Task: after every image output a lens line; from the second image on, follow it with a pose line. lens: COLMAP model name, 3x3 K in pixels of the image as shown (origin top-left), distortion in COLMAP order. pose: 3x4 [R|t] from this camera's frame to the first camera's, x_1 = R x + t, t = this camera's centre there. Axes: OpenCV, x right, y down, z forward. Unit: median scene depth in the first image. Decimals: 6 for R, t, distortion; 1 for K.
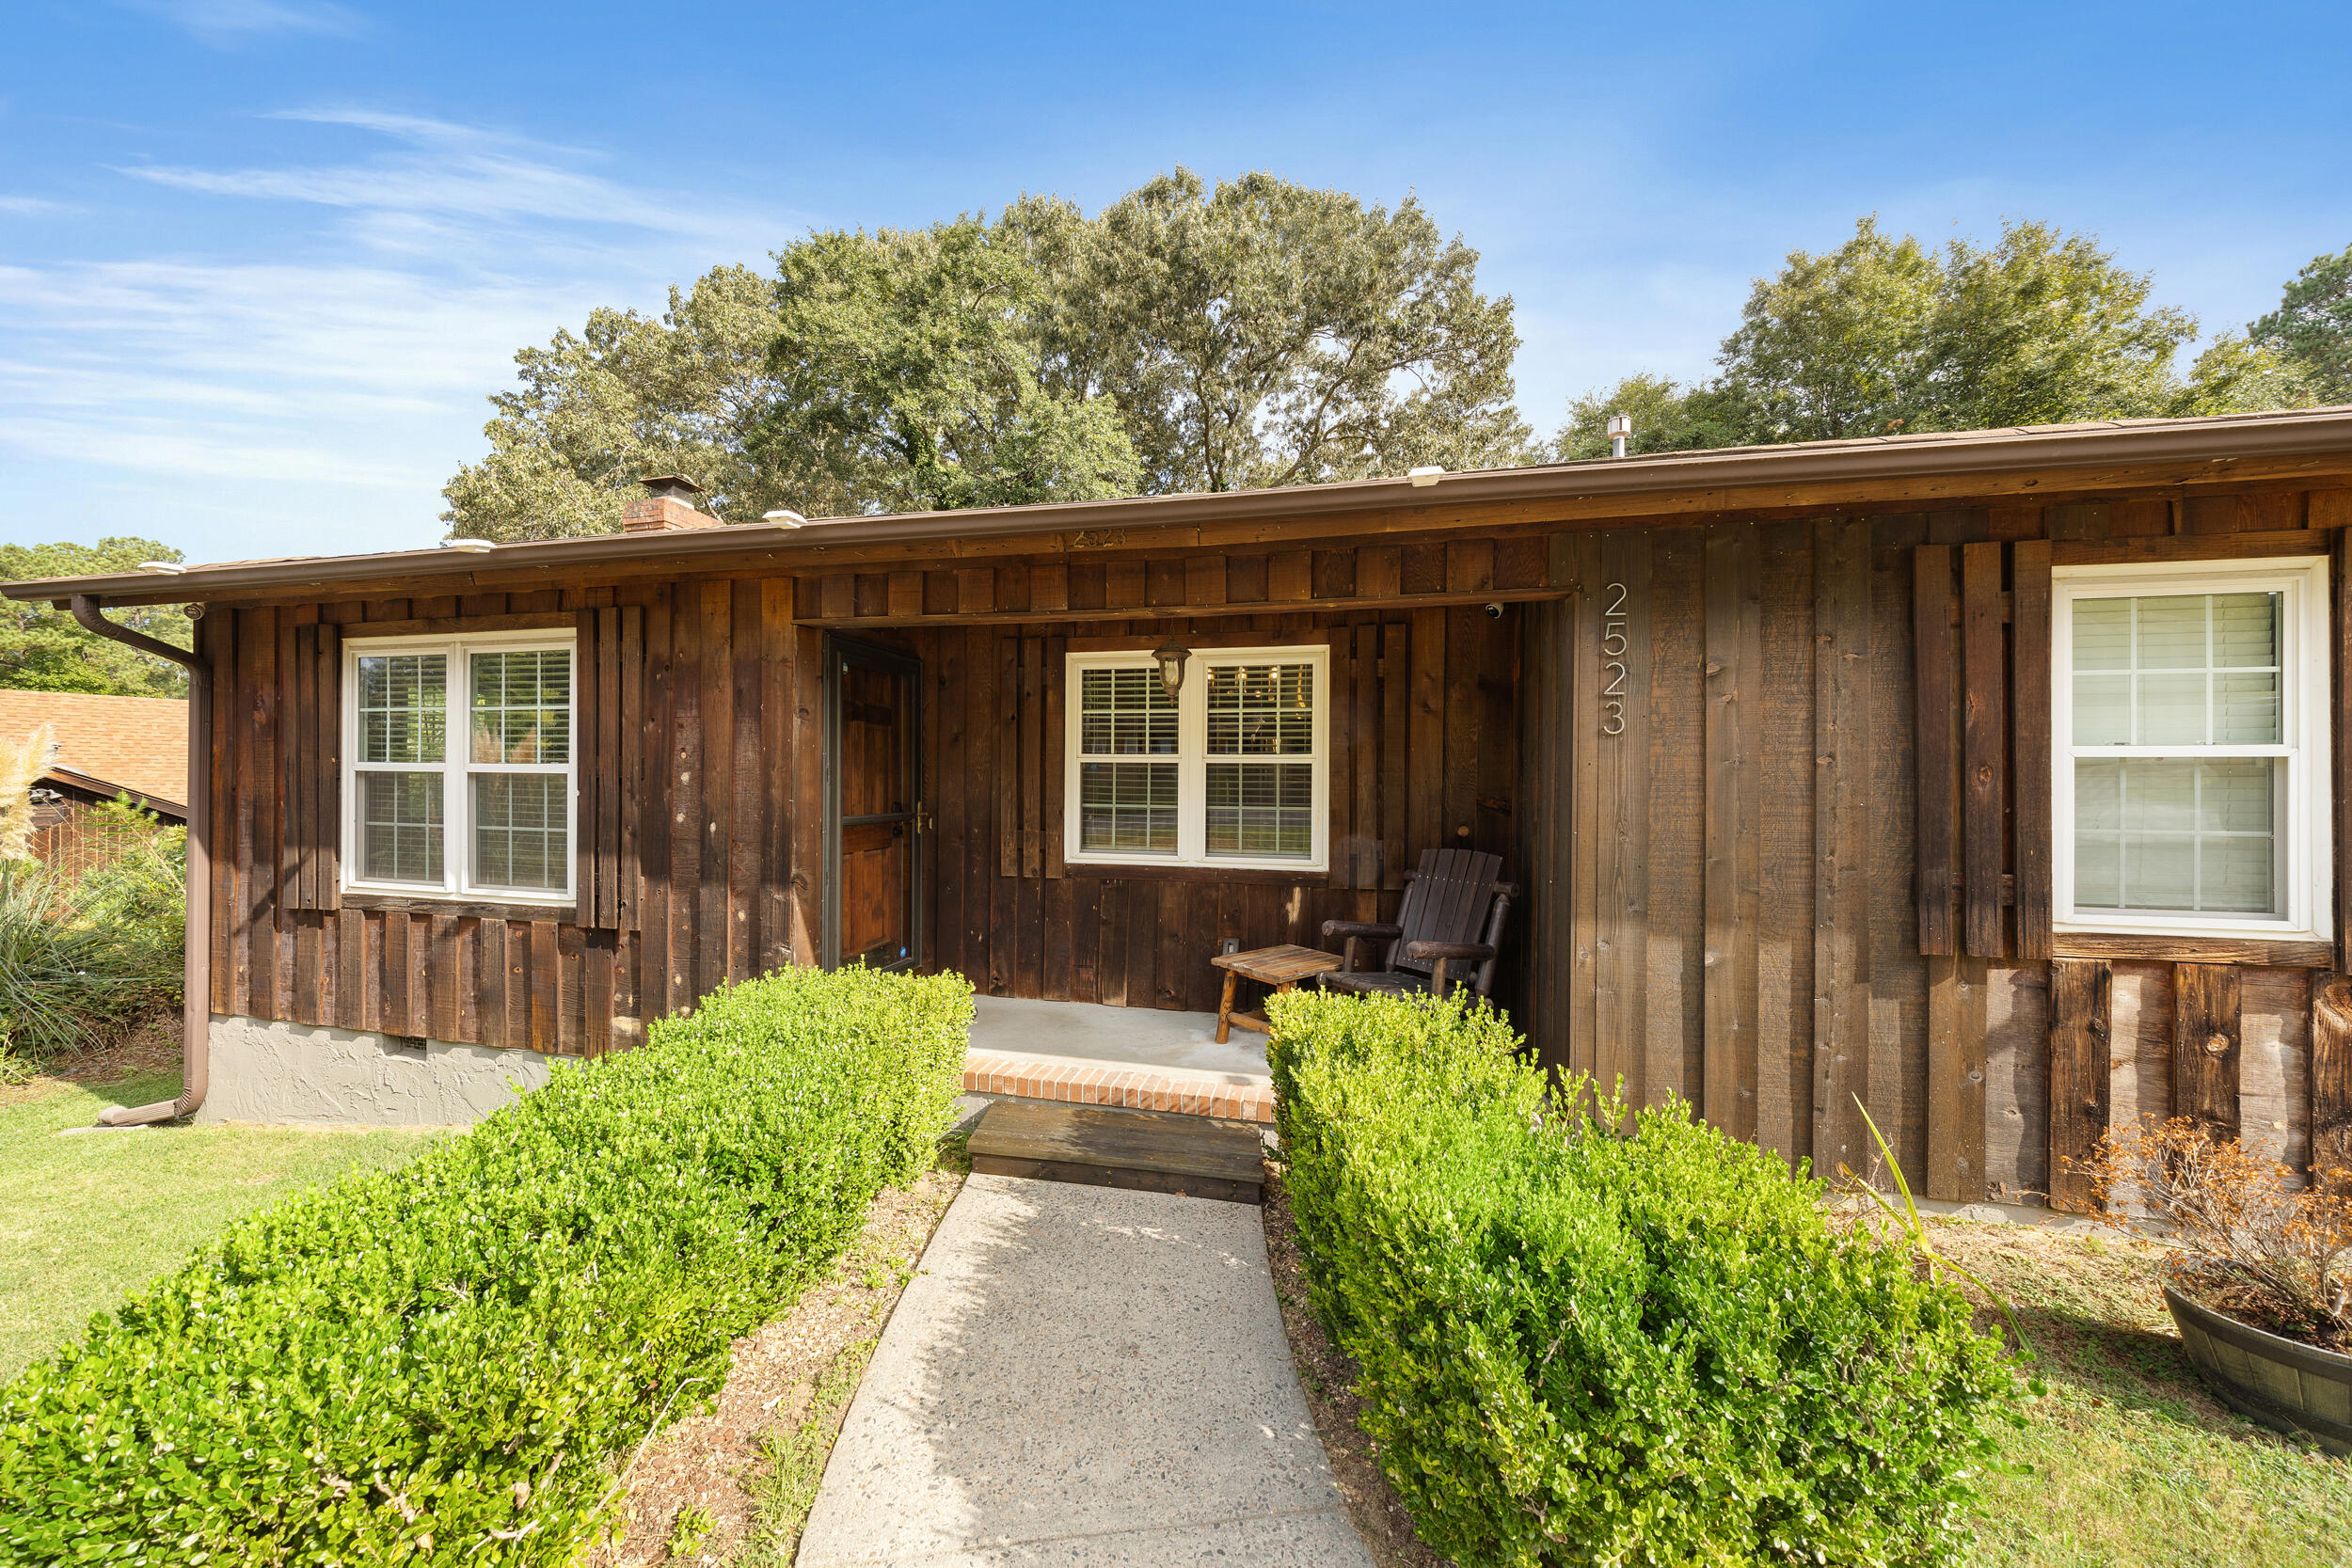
lens RADIAL K [[799.3, 0, 1165.3], [0, 799.3, 781.7], [0, 0, 1]] dist [-0.009253, 0.001059]
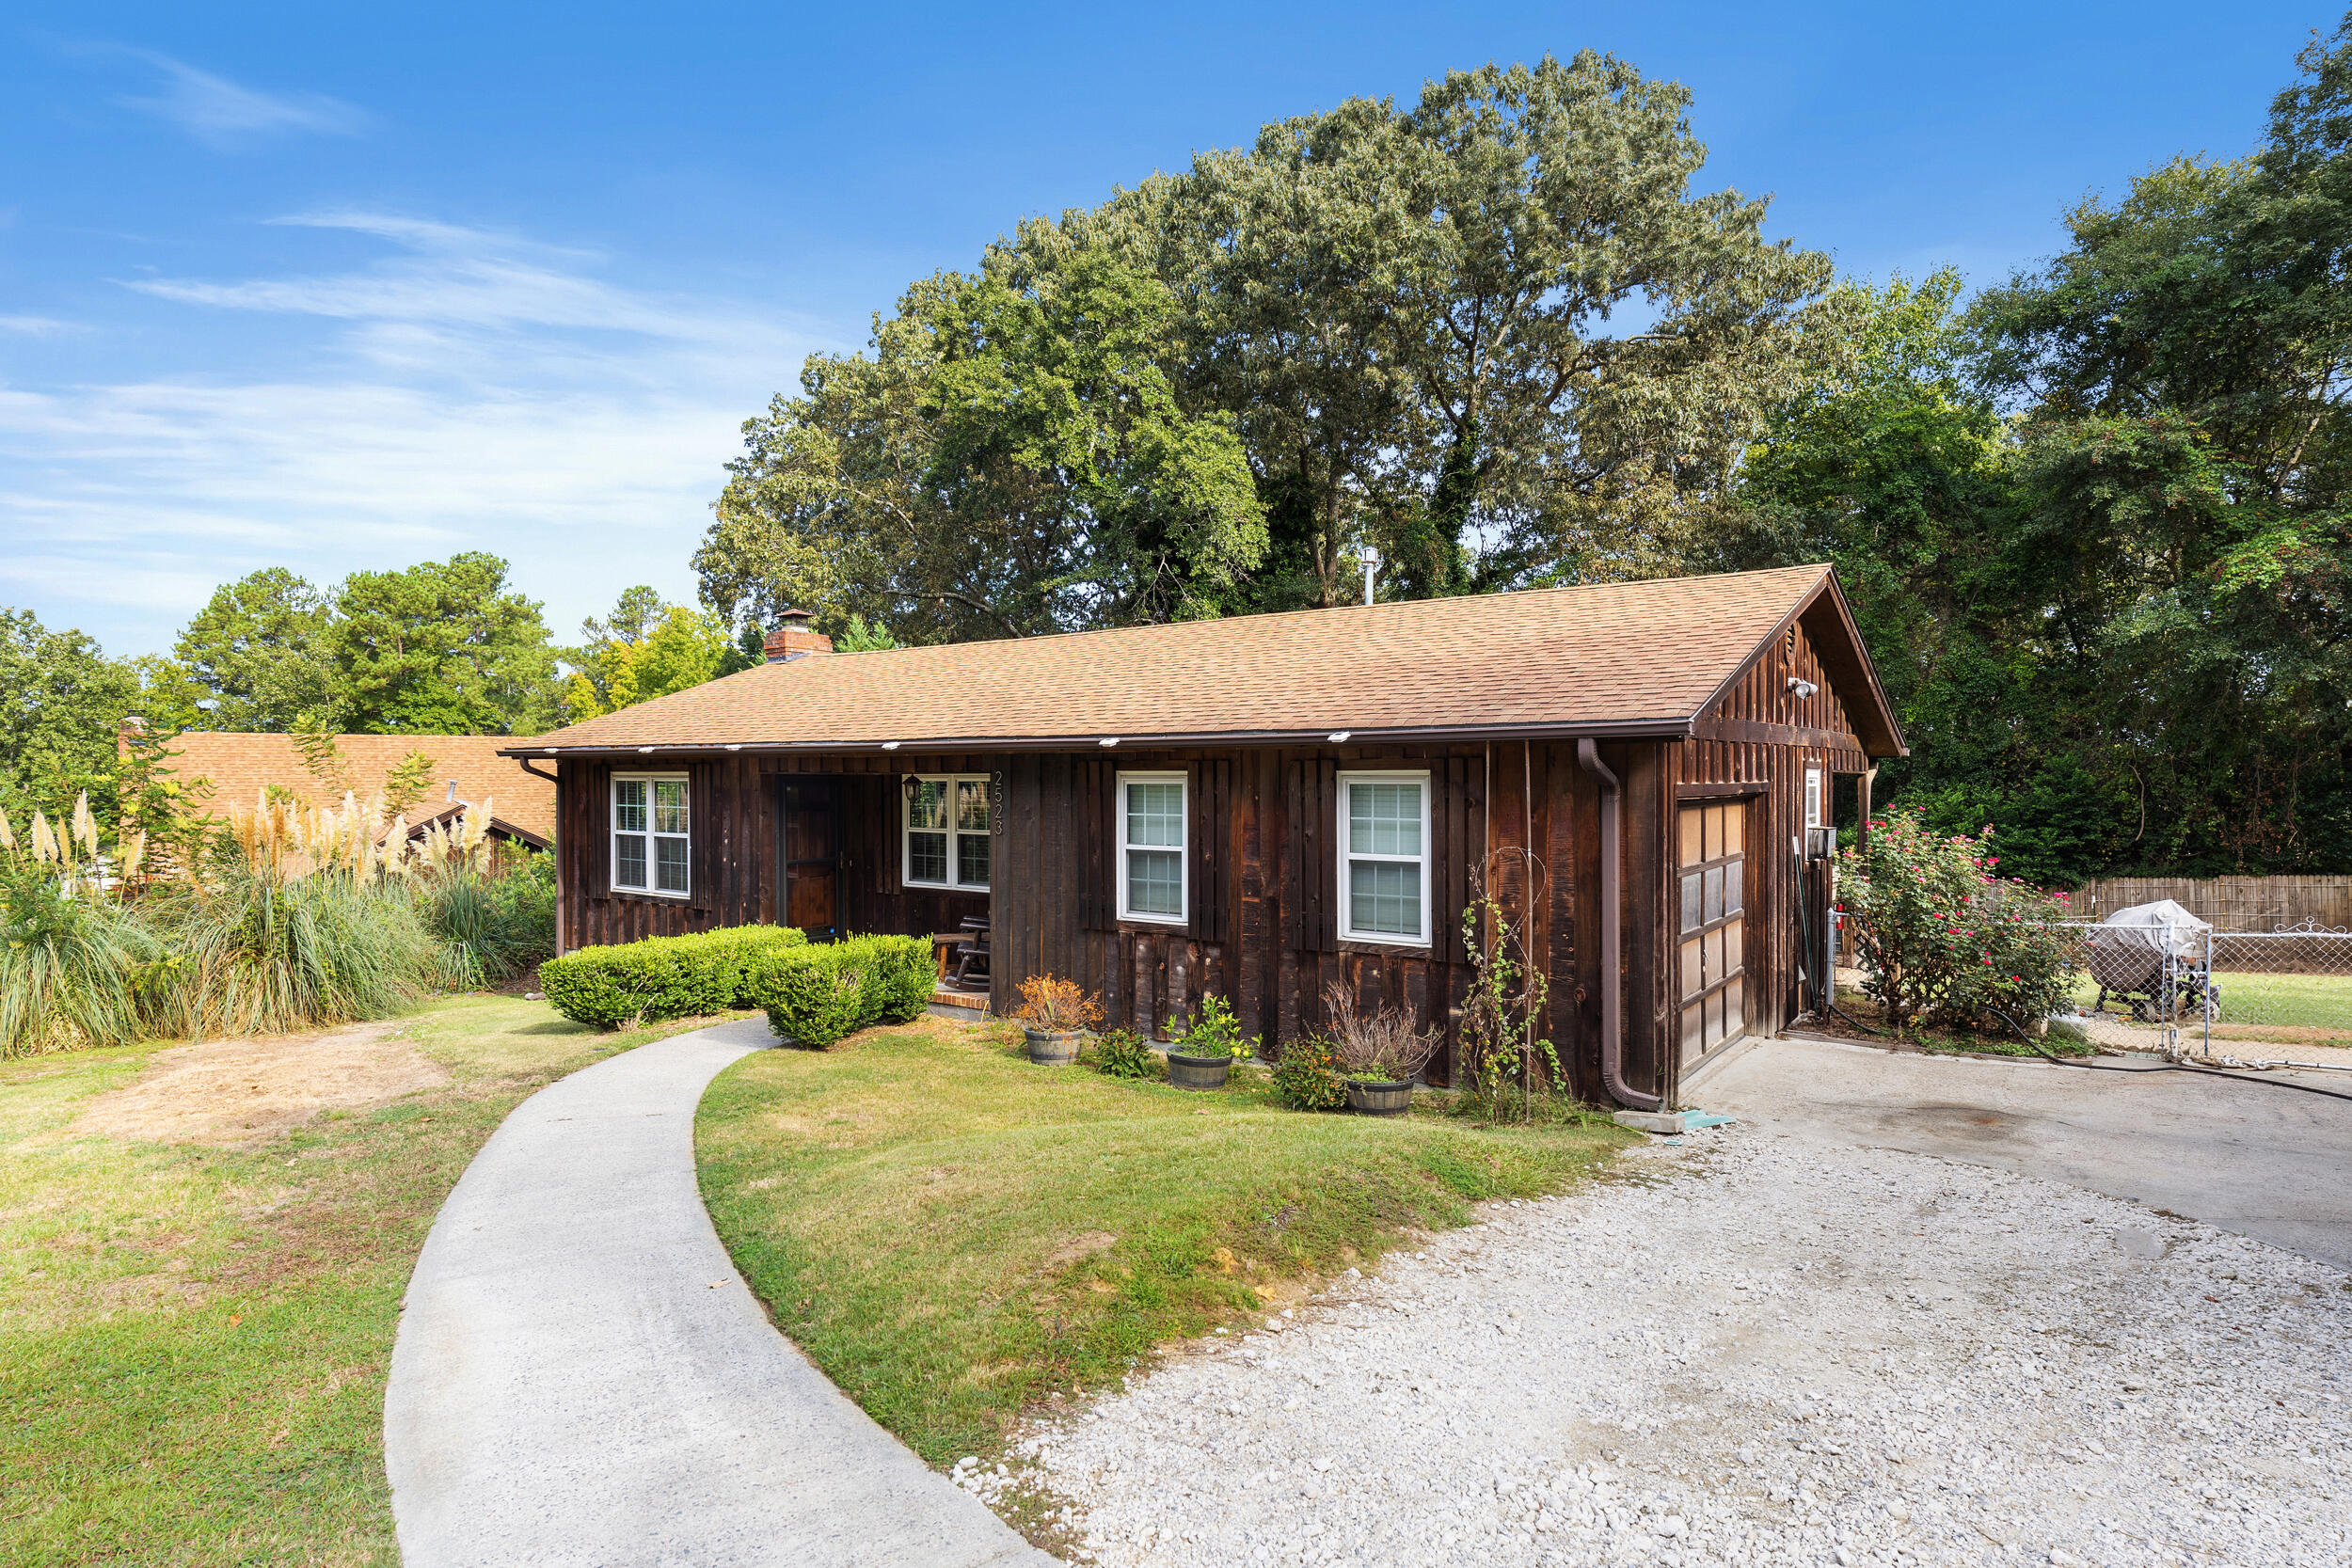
lens RADIAL K [[1299.0, 0, 1150.7], [0, 1299.0, 772.0], [0, 0, 1]] dist [0.004520, 0.001131]
pose [[0.908936, -0.009840, -0.416819, 1.712385], [0.006504, 0.999934, -0.009422, -0.136452], [0.416885, 0.005854, 0.908941, -1.549846]]
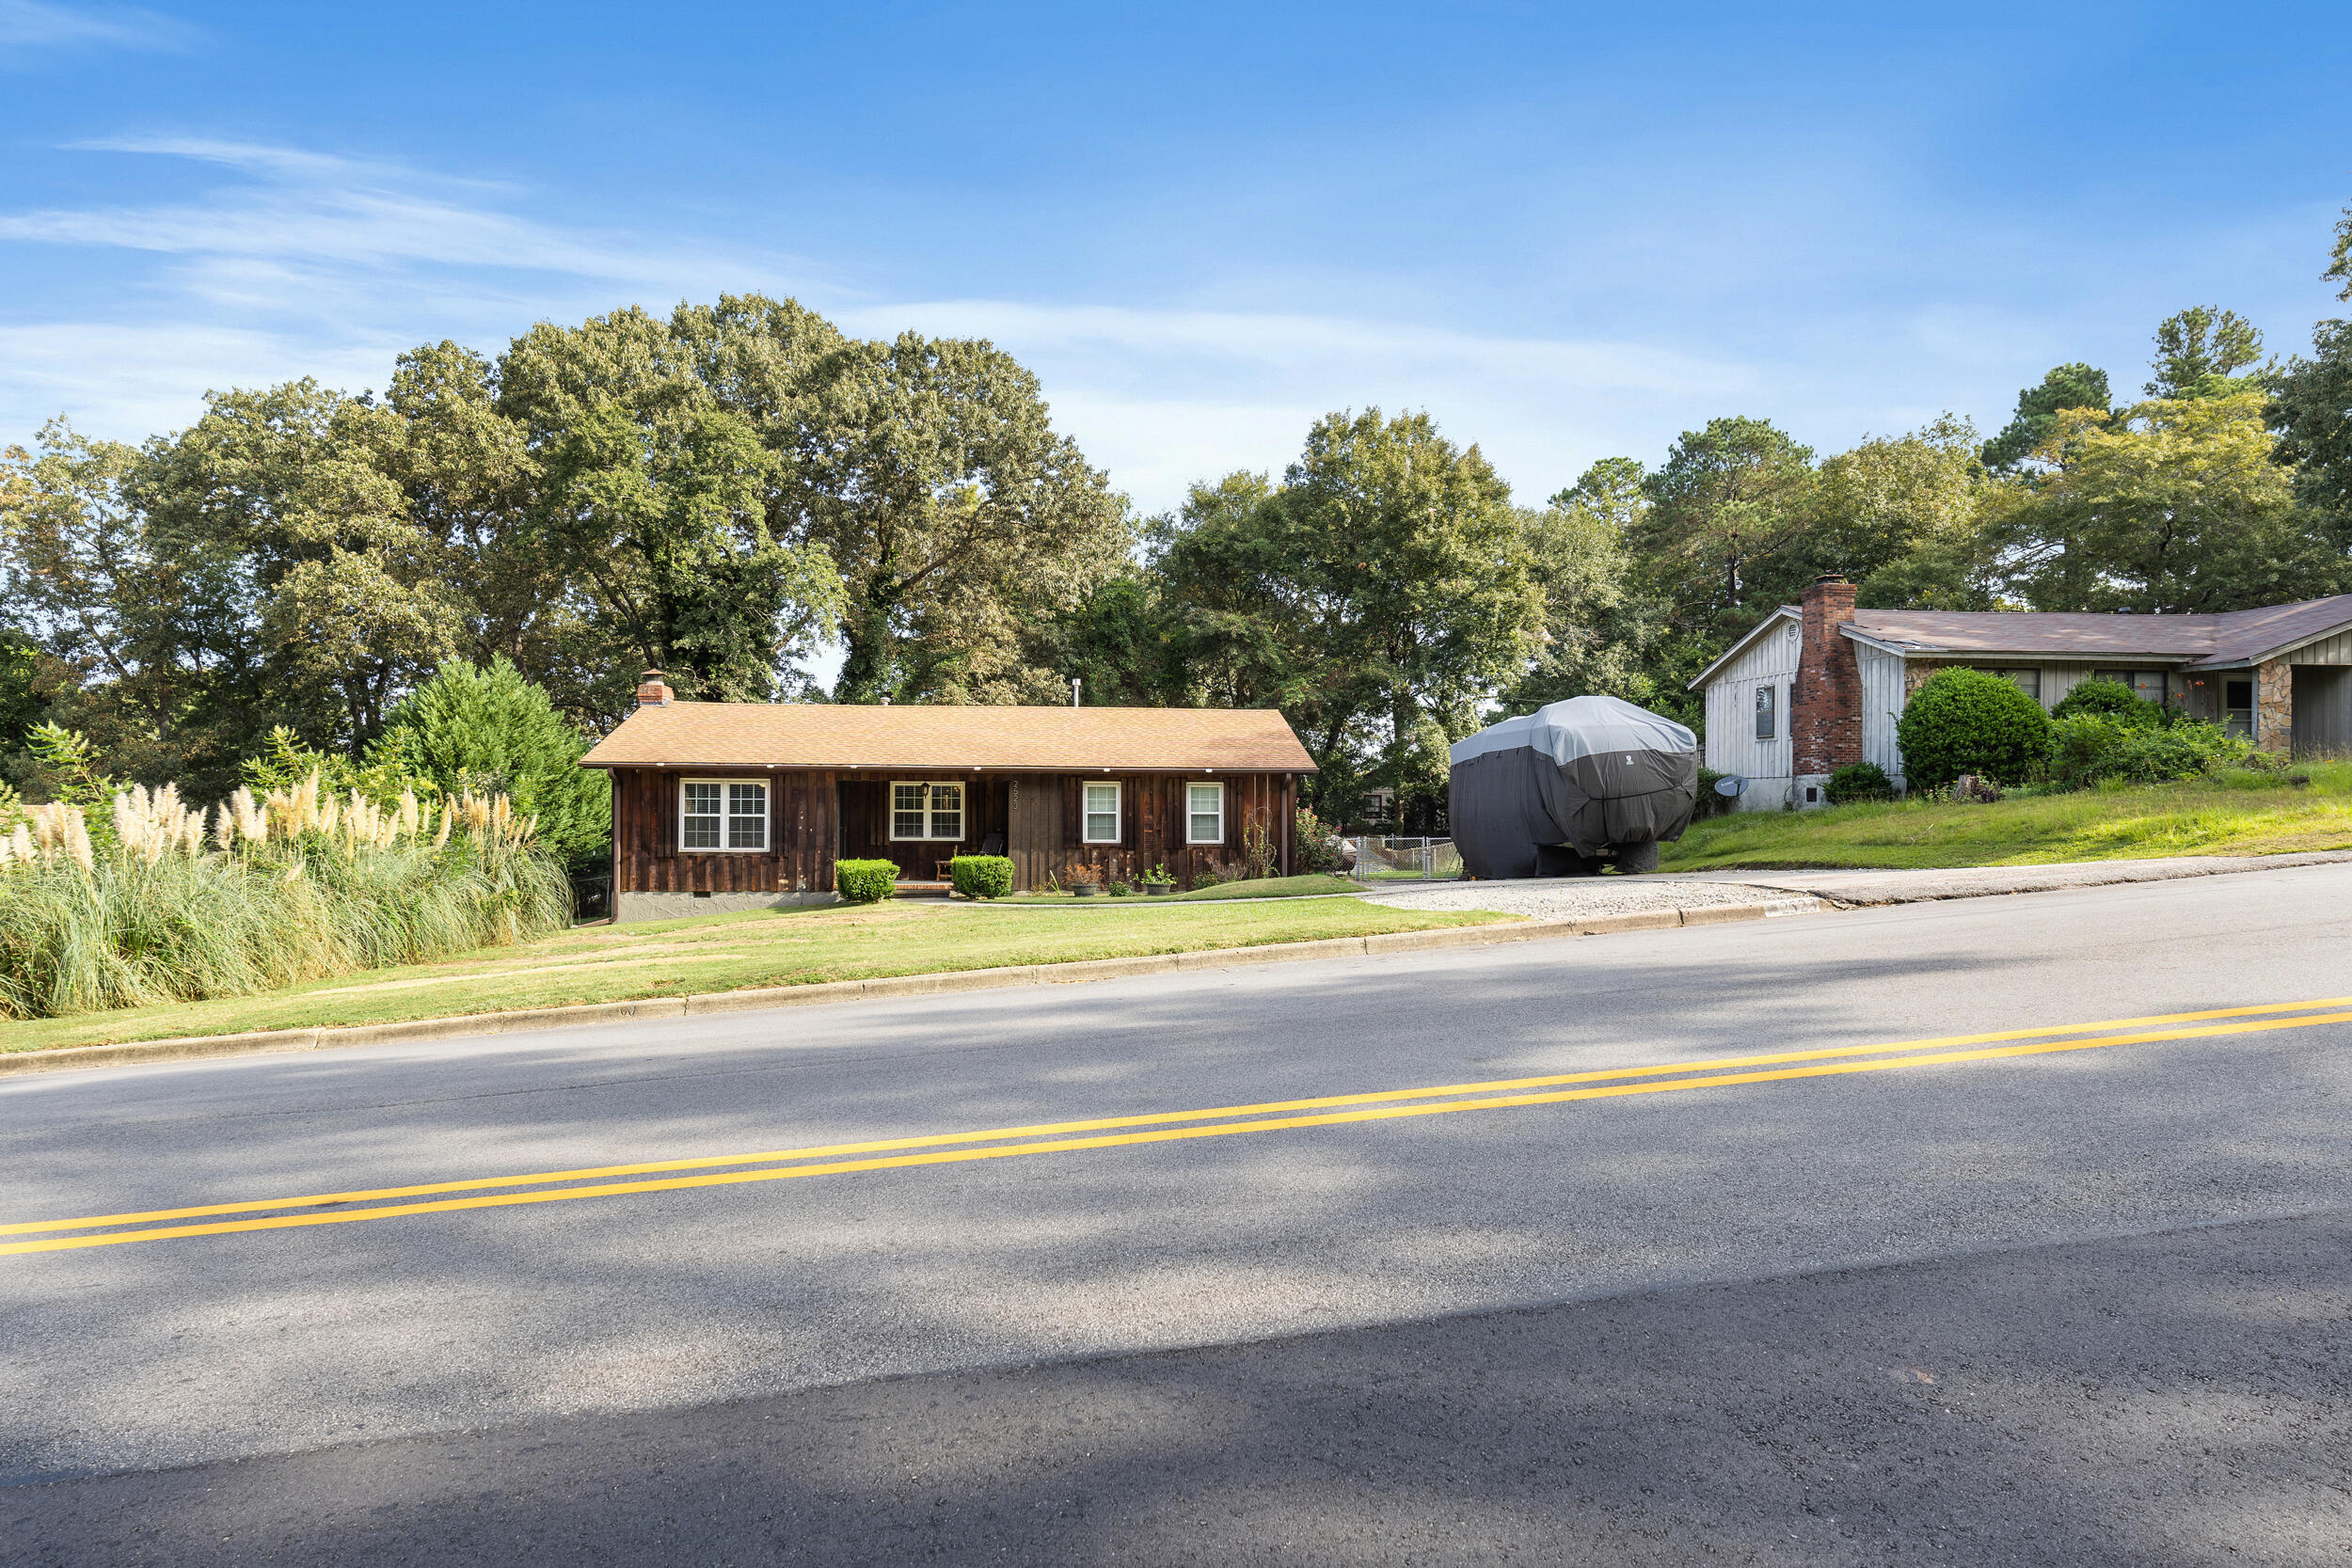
lens RADIAL K [[1299.0, 0, 1183.8], [0, 1299.0, 788.8], [0, 0, 1]] dist [0.004520, 0.001131]
pose [[0.944490, 0.000008, 0.328541, -0.811152], [0.002964, 0.999959, -0.008545, -0.076587], [-0.328528, 0.009045, 0.944451, -4.992334]]
